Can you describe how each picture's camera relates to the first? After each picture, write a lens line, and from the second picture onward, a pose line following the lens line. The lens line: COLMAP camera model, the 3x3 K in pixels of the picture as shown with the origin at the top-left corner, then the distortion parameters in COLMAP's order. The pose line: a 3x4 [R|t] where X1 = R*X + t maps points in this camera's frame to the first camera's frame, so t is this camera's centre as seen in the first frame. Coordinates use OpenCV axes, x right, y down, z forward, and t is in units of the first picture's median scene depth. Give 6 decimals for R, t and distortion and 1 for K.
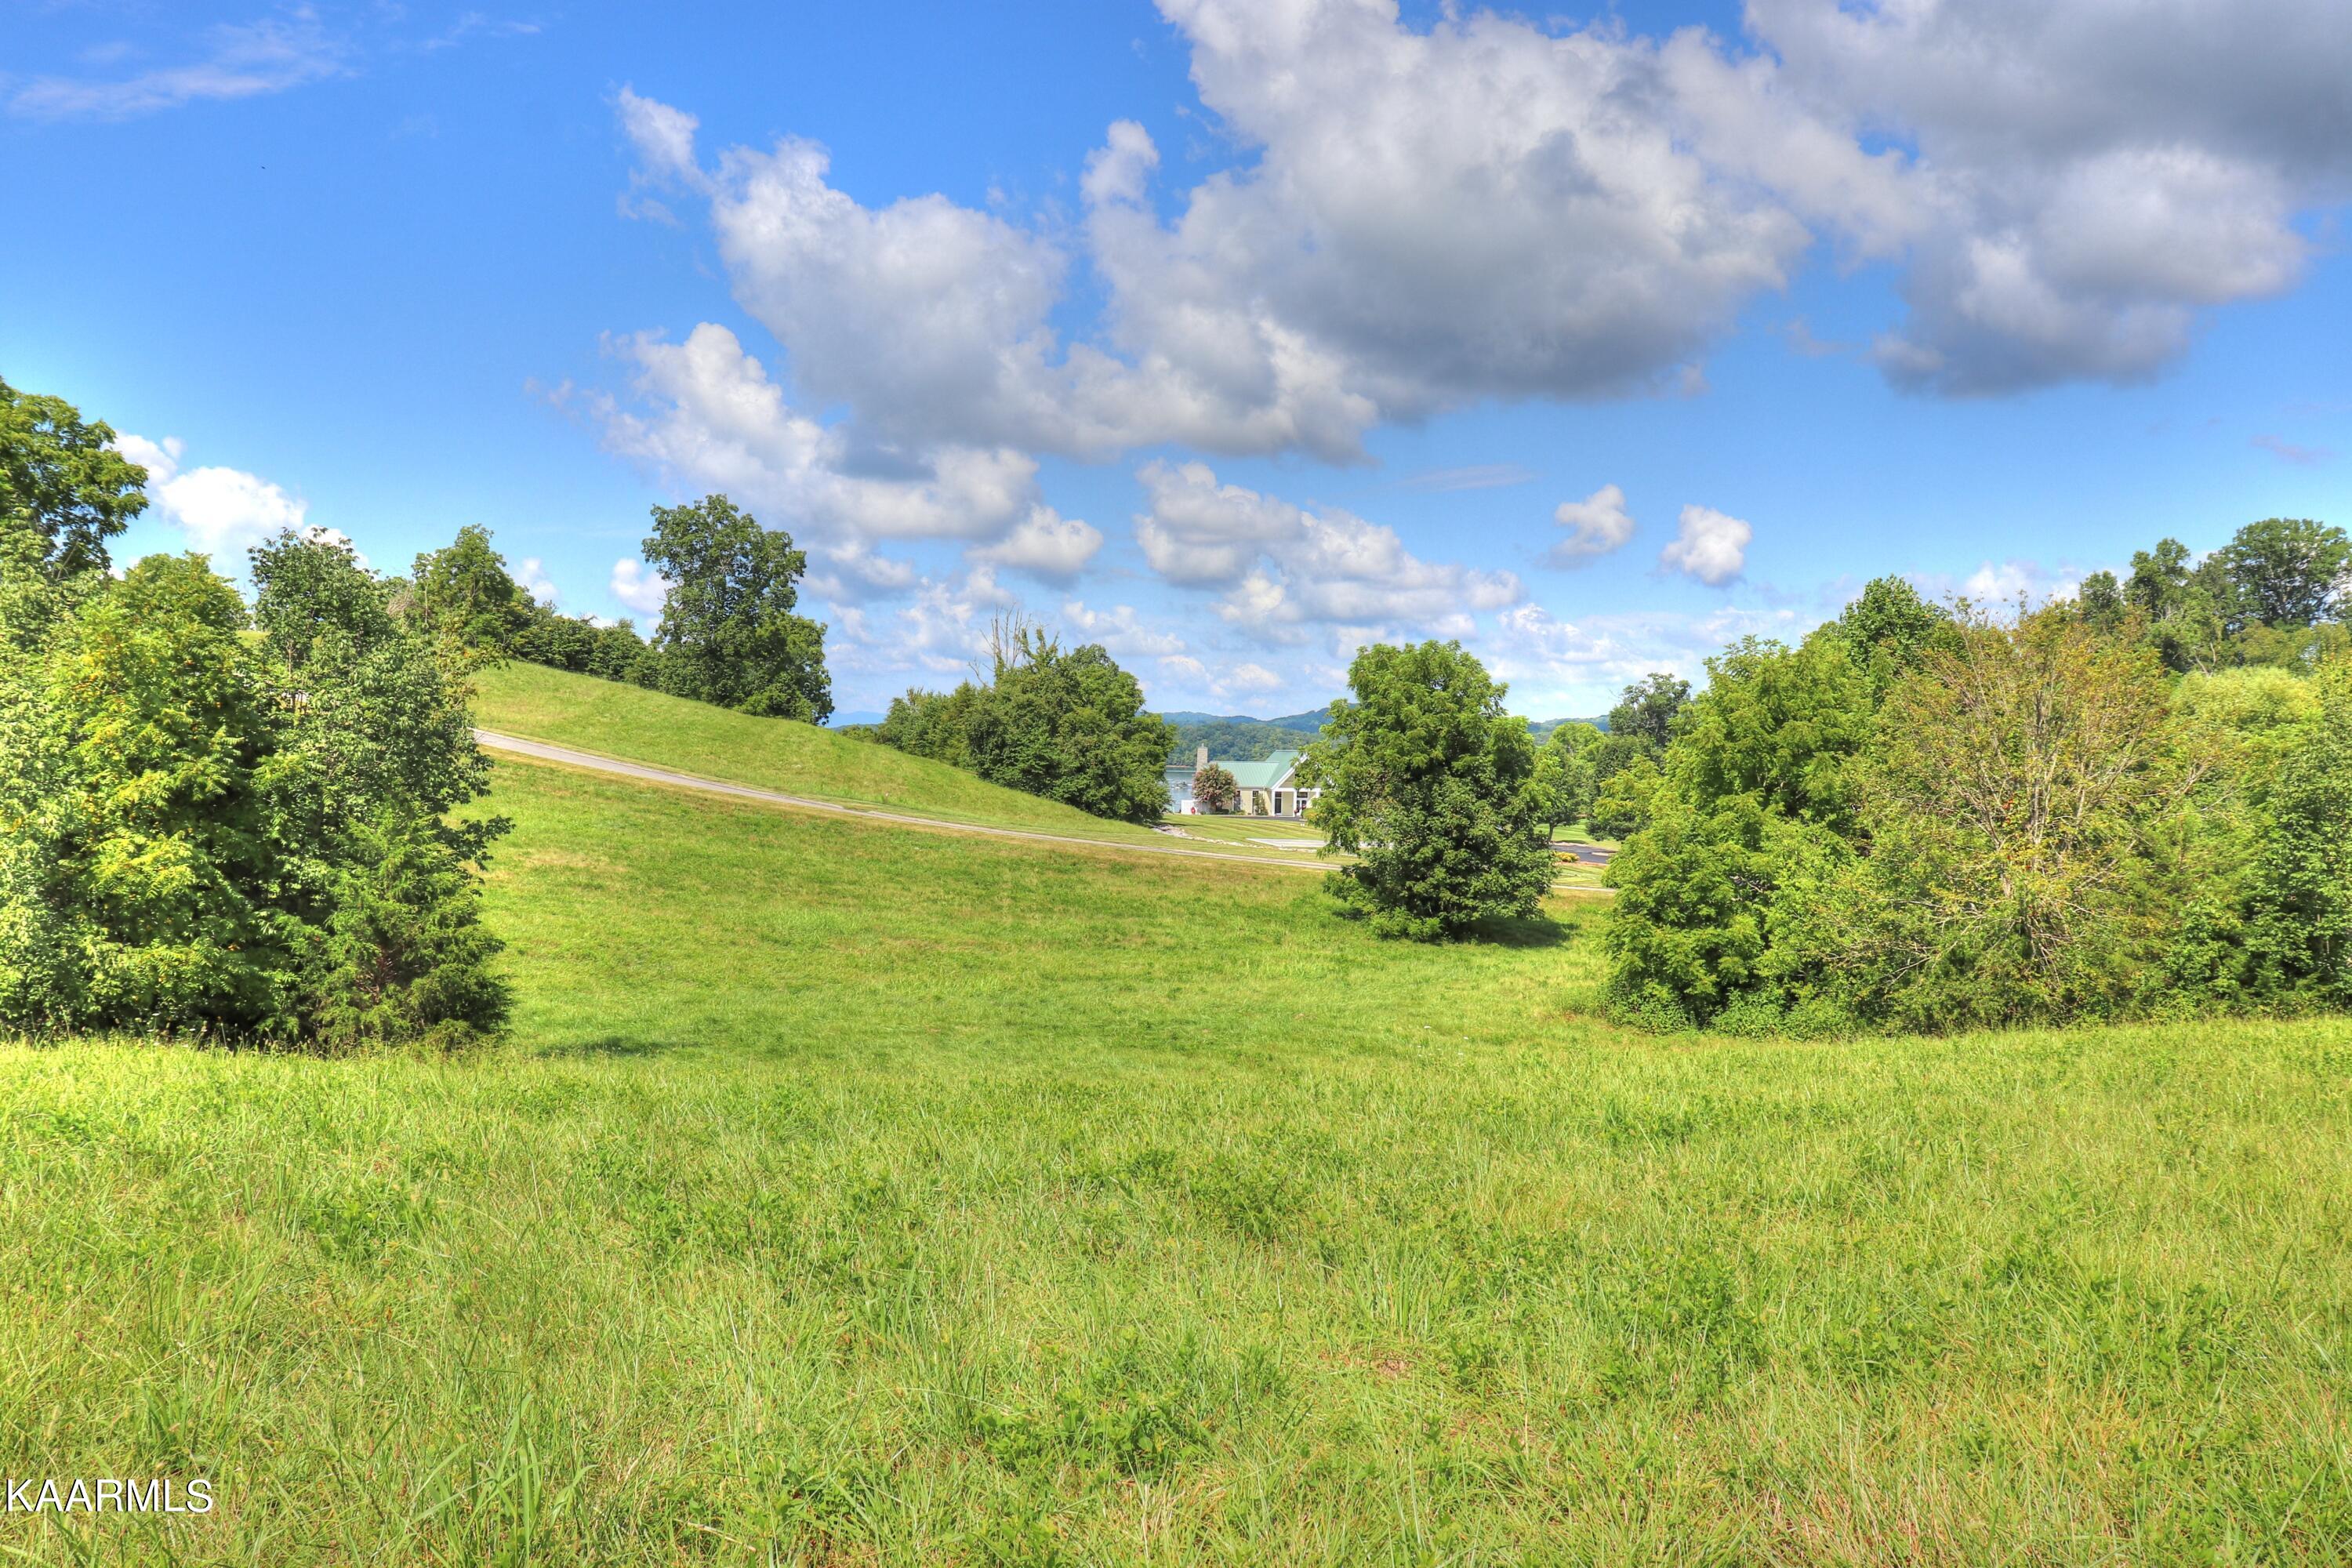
lens RADIAL K [[1931.9, 0, 1186.7], [0, 1931.9, 791.5], [0, 0, 1]] dist [-0.175858, 0.157994]
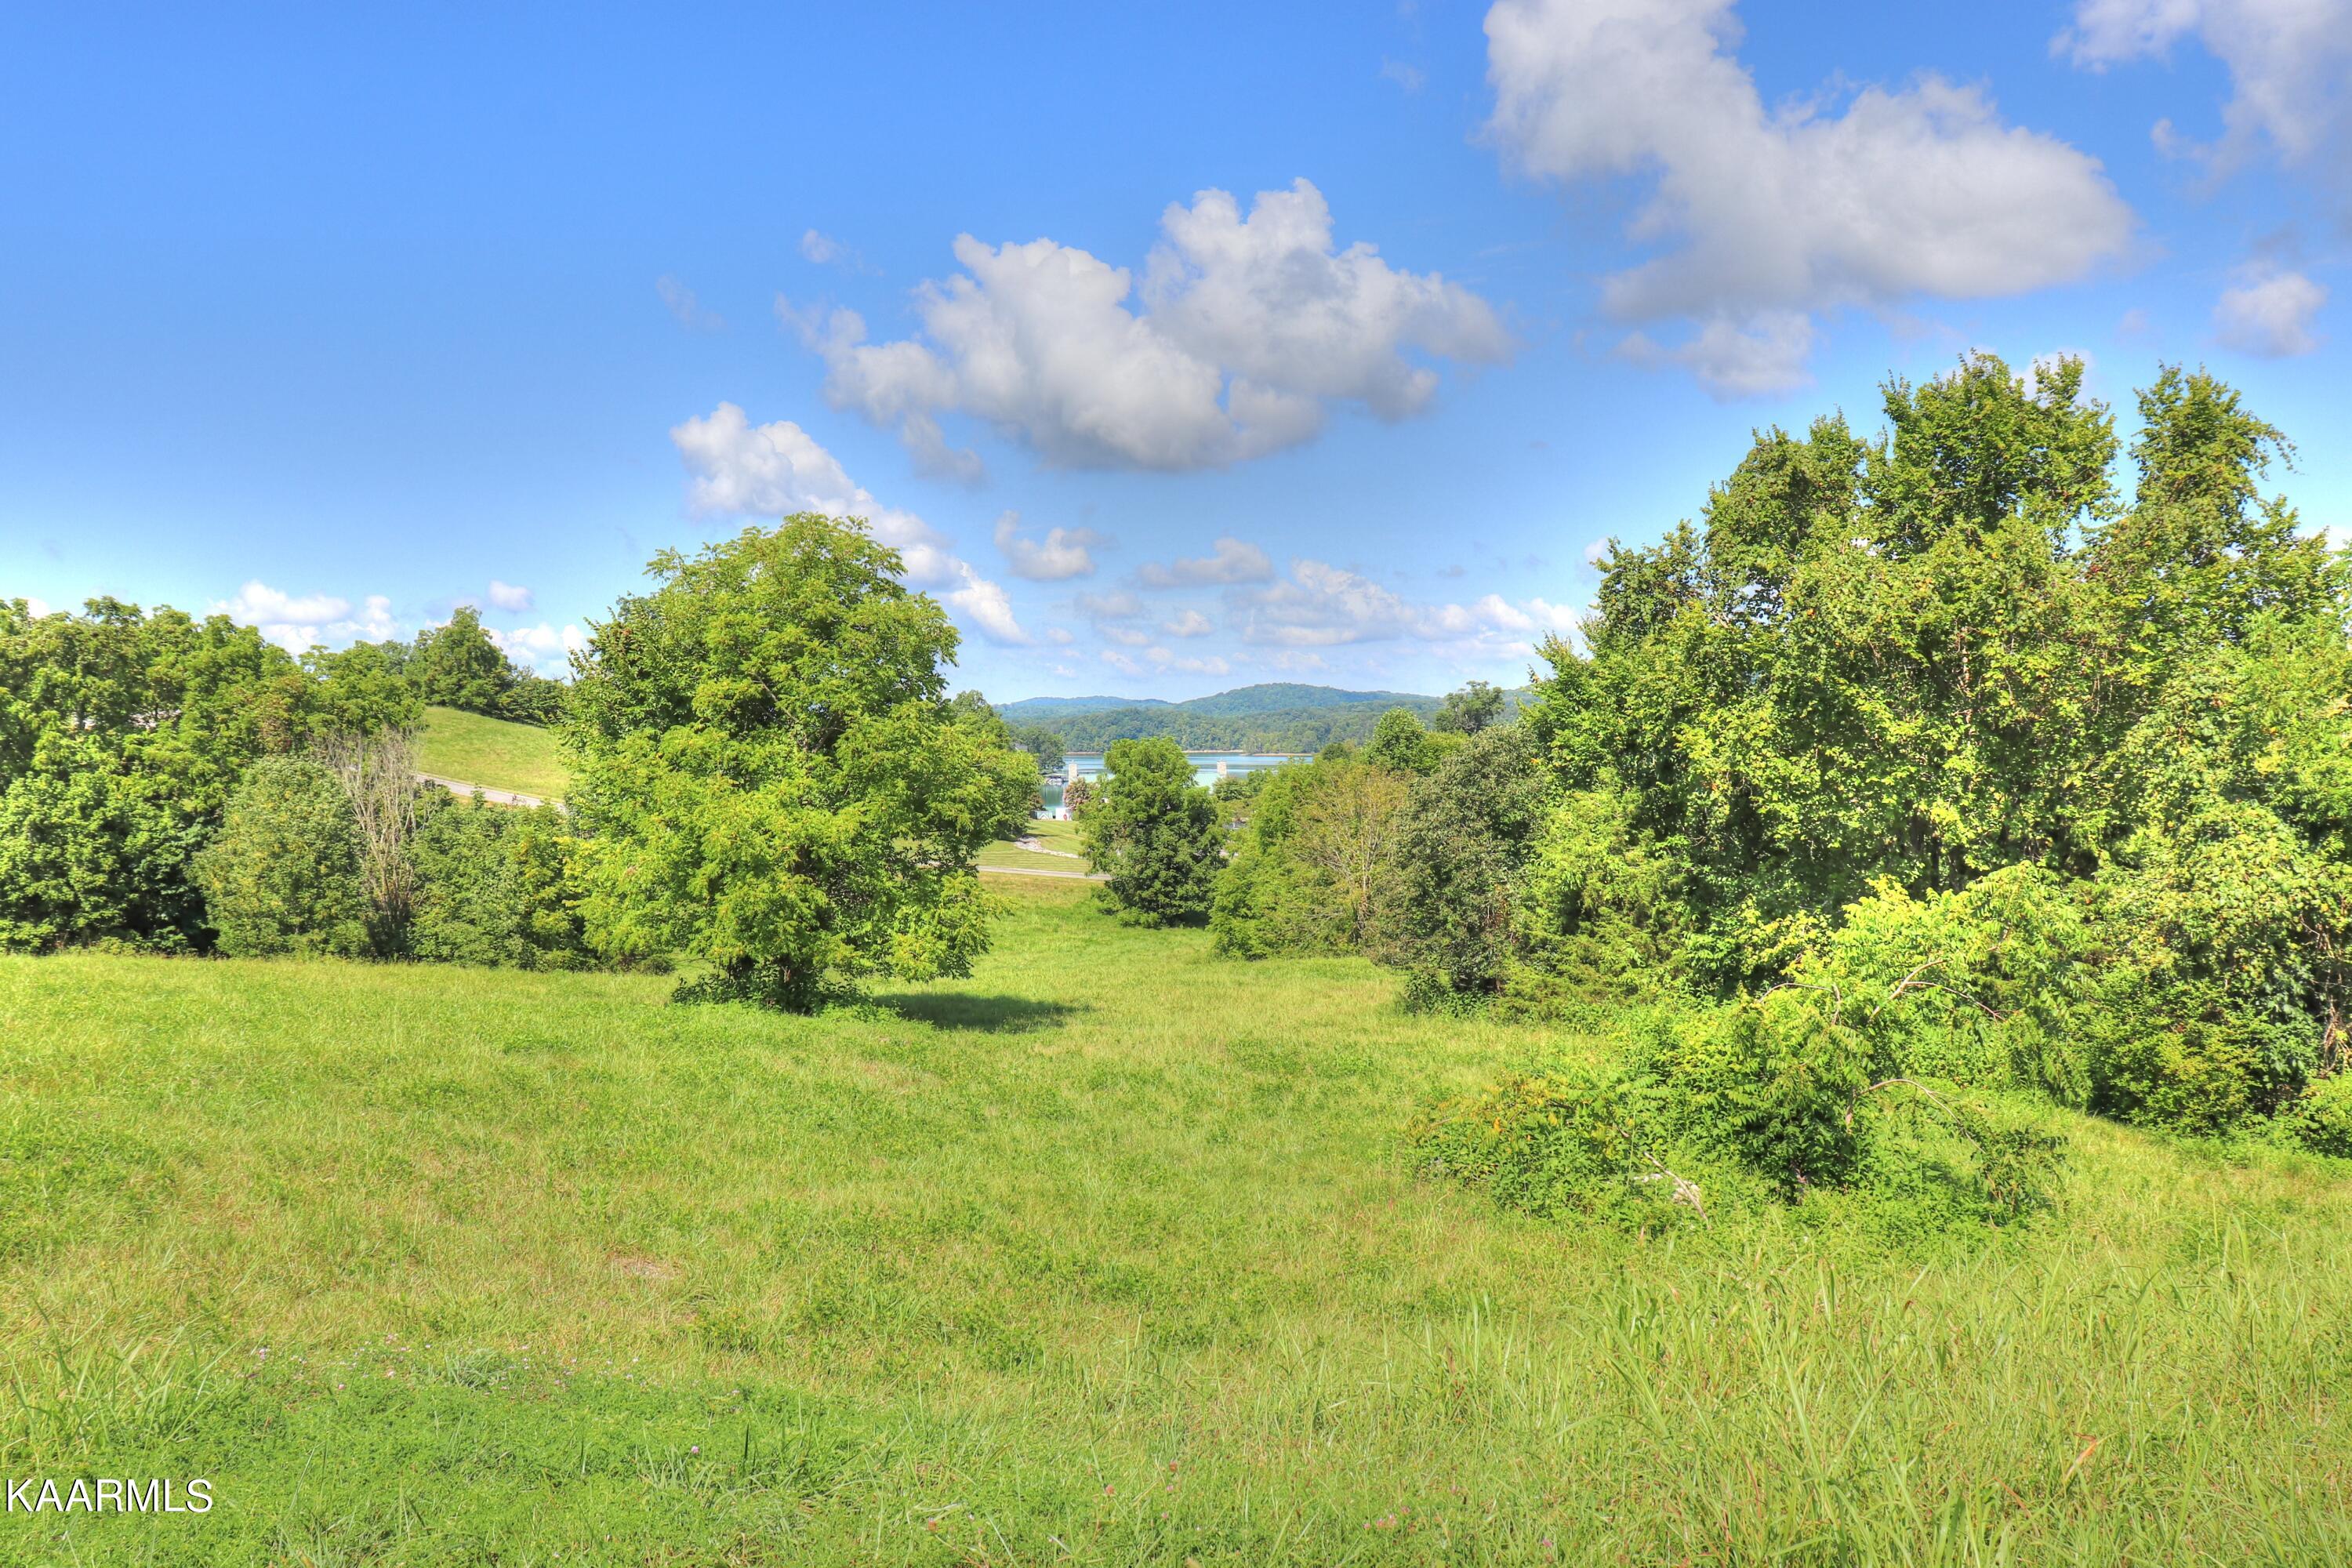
lens RADIAL K [[1931.9, 0, 1188.5], [0, 1931.9, 807.2], [0, 0, 1]] dist [-0.175858, 0.157994]
pose [[0.998670, -0.027706, 0.043490, 0.089340], [0.026910, 0.999461, 0.018780, -0.053389], [-0.043987, -0.017585, 0.998877, -0.629705]]
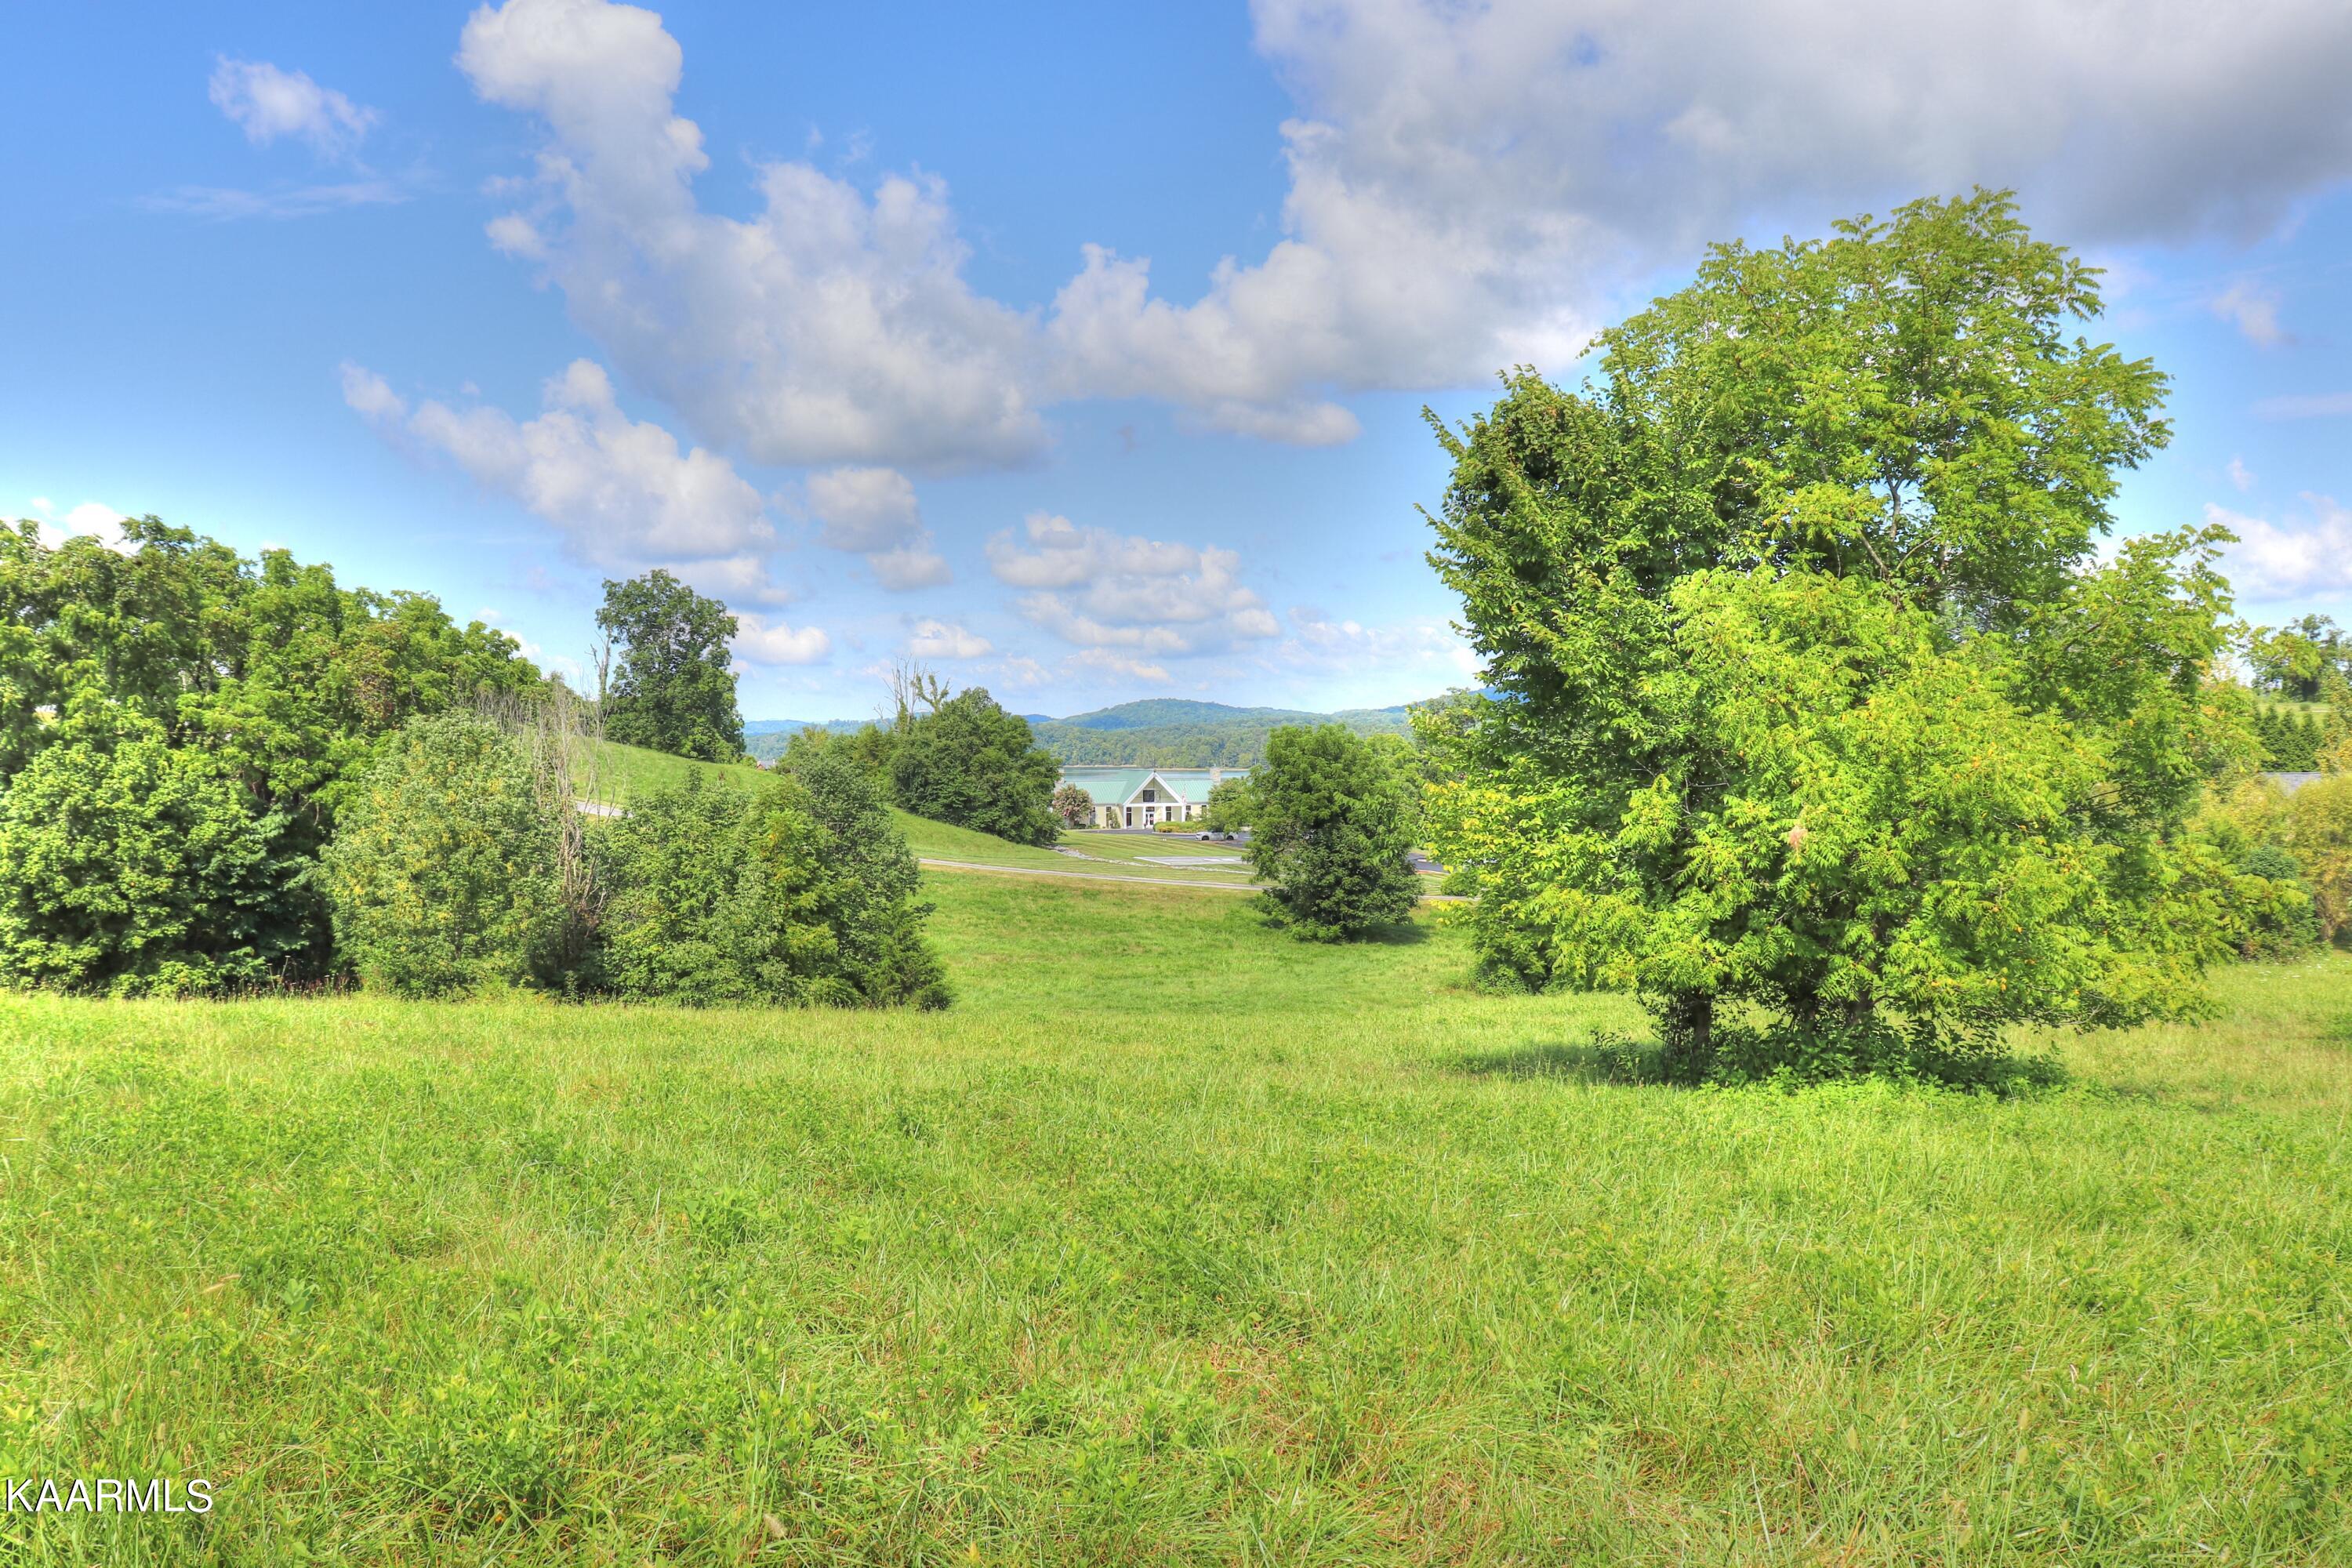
lens RADIAL K [[1931.9, 0, 1181.2], [0, 1931.9, 789.6], [0, 0, 1]] dist [-0.175858, 0.157994]
pose [[0.994139, -0.026331, 0.104852, -0.129160], [0.026153, 0.999653, 0.003067, -0.040835], [-0.104897, -0.000307, 0.994483, -0.385202]]
